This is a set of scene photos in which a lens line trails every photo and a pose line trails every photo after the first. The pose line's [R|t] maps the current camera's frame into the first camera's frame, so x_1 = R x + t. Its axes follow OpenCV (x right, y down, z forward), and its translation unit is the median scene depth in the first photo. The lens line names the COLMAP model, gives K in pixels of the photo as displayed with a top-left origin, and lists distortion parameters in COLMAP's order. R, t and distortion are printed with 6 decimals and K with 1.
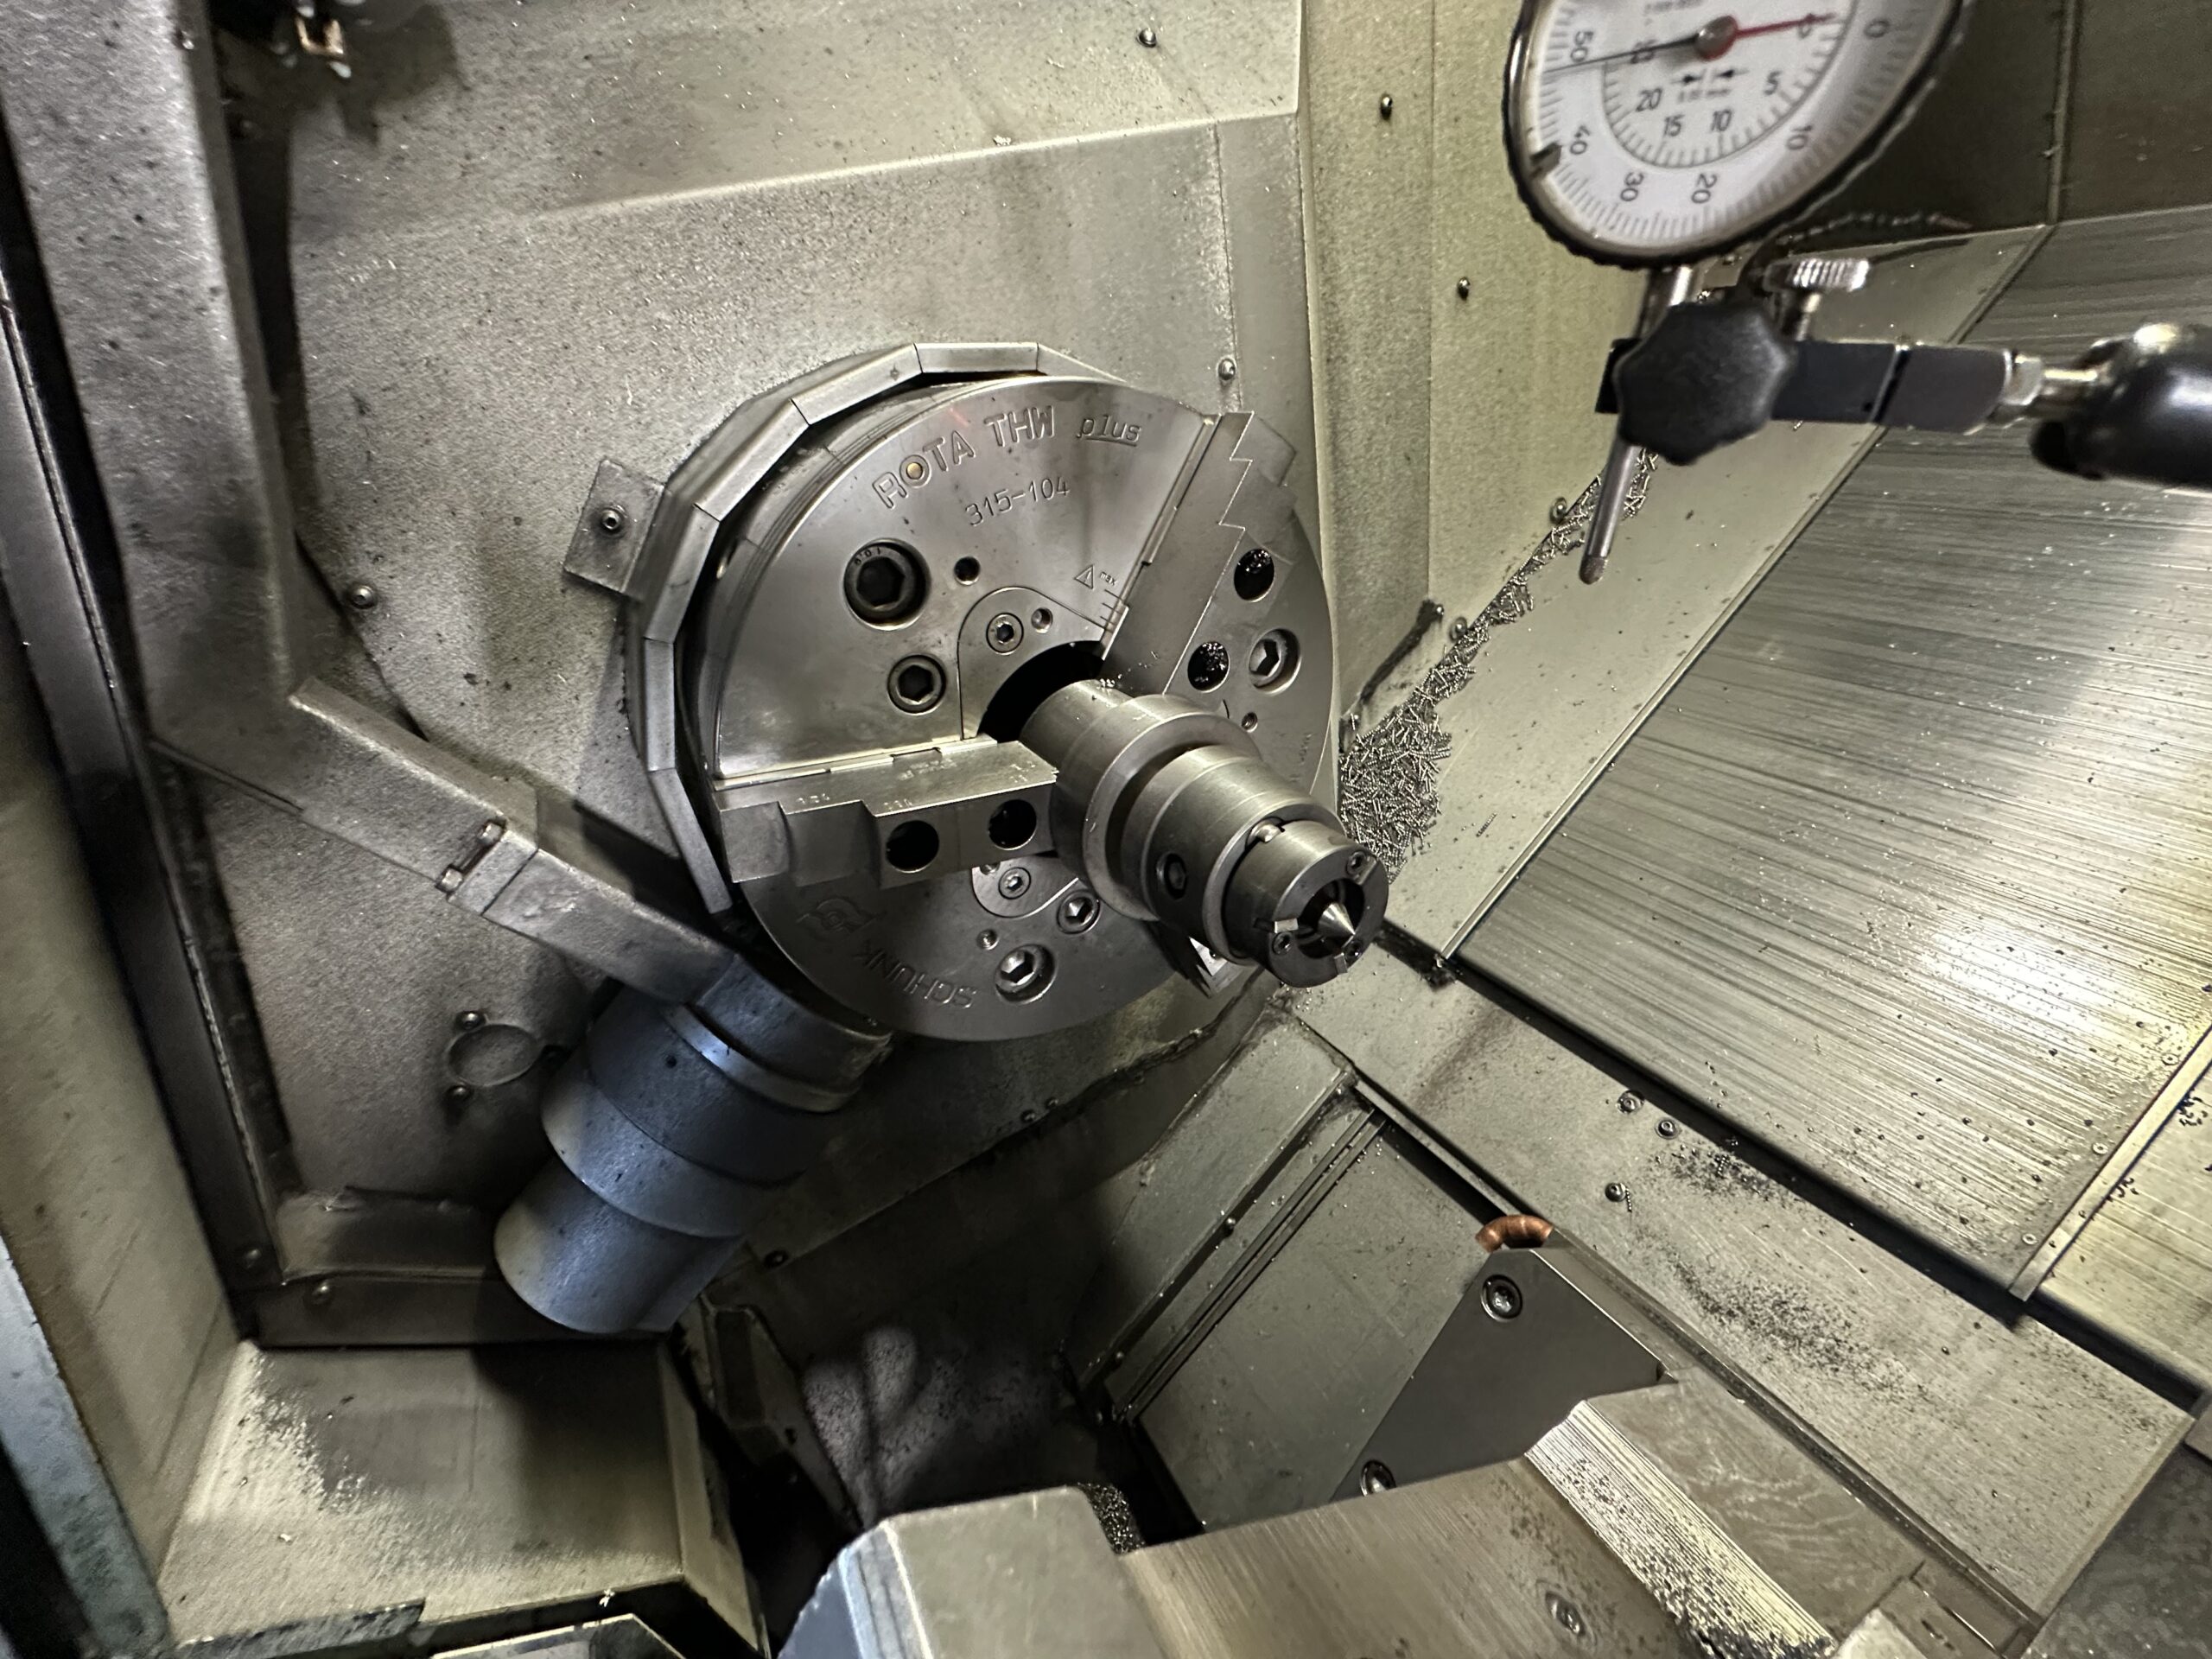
lens RADIAL K [[894.1, 0, 1106.3], [0, 894.1, 809.3], [0, 0, 1]] dist [-0.009283, 0.004663]
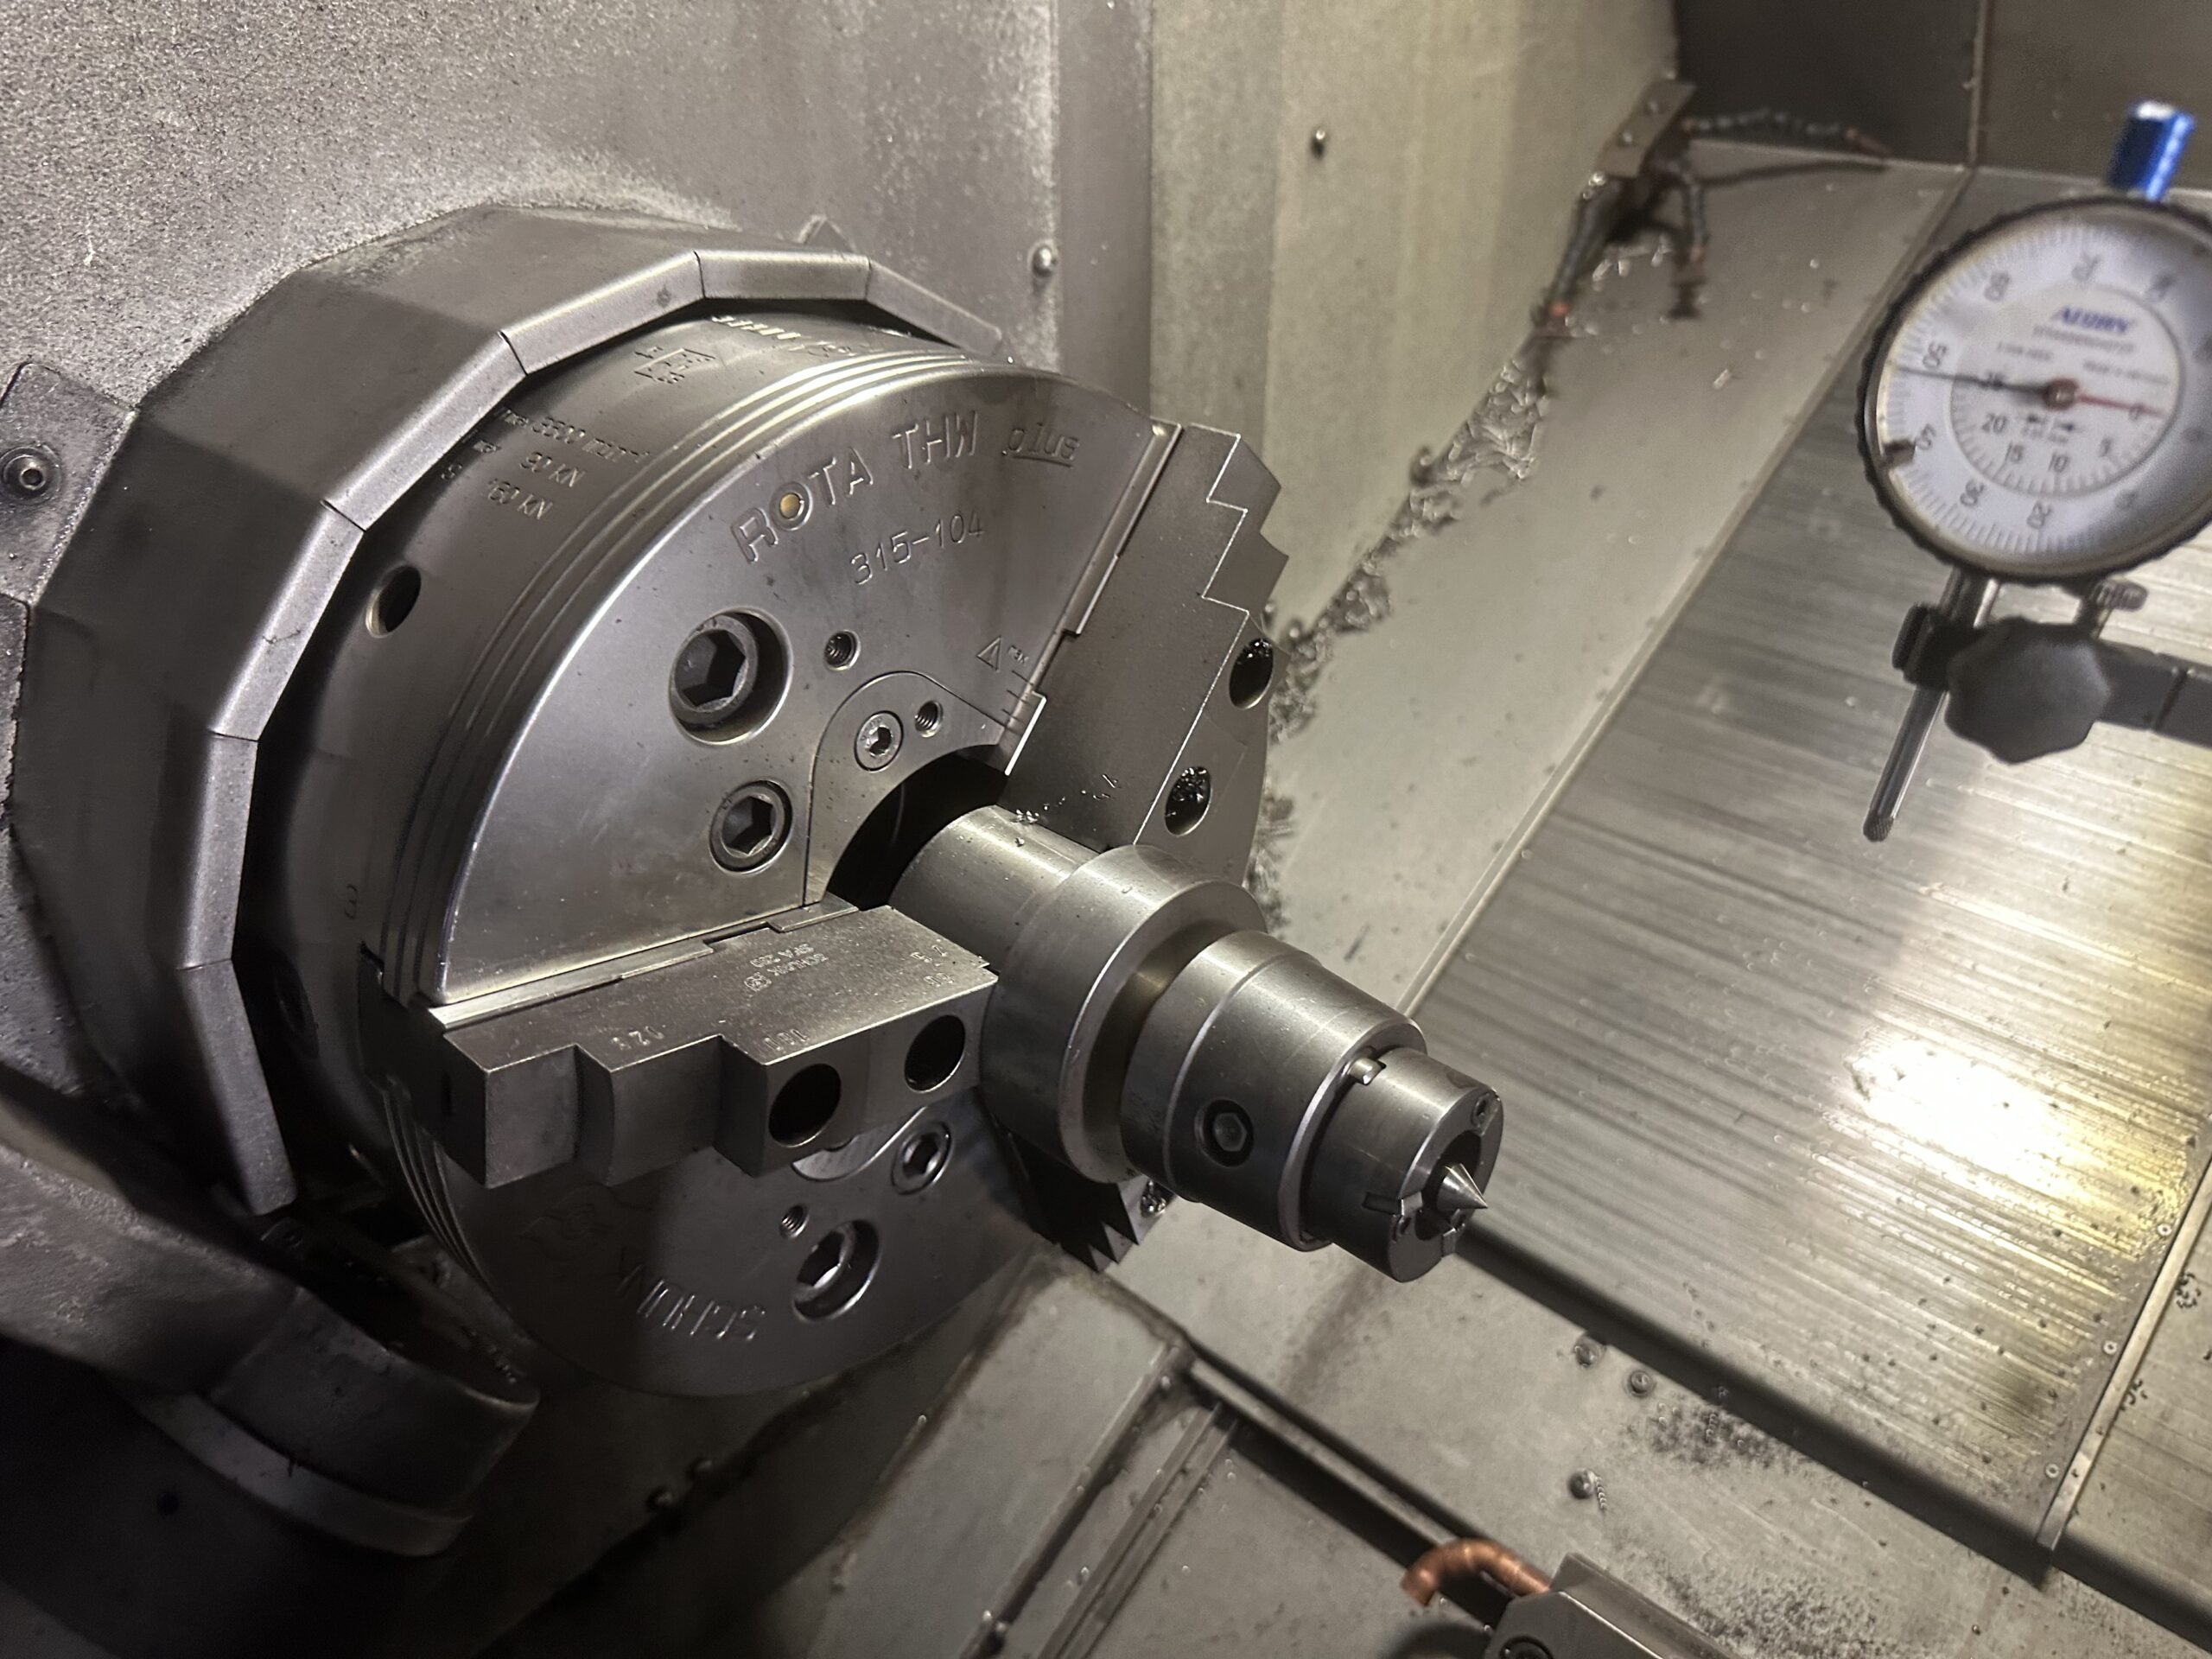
lens RADIAL K [[1571.8, 0, 1160.1], [0, 1571.8, 800.9], [0, 0, 1]] dist [0.026072, -0.037915]
pose [[0.935938, 0.004203, 0.352138, -0.212646], [0.011322, 0.999053, -0.042016, -0.070106], [-0.351981, 0.043311, 0.935004, -0.077153]]
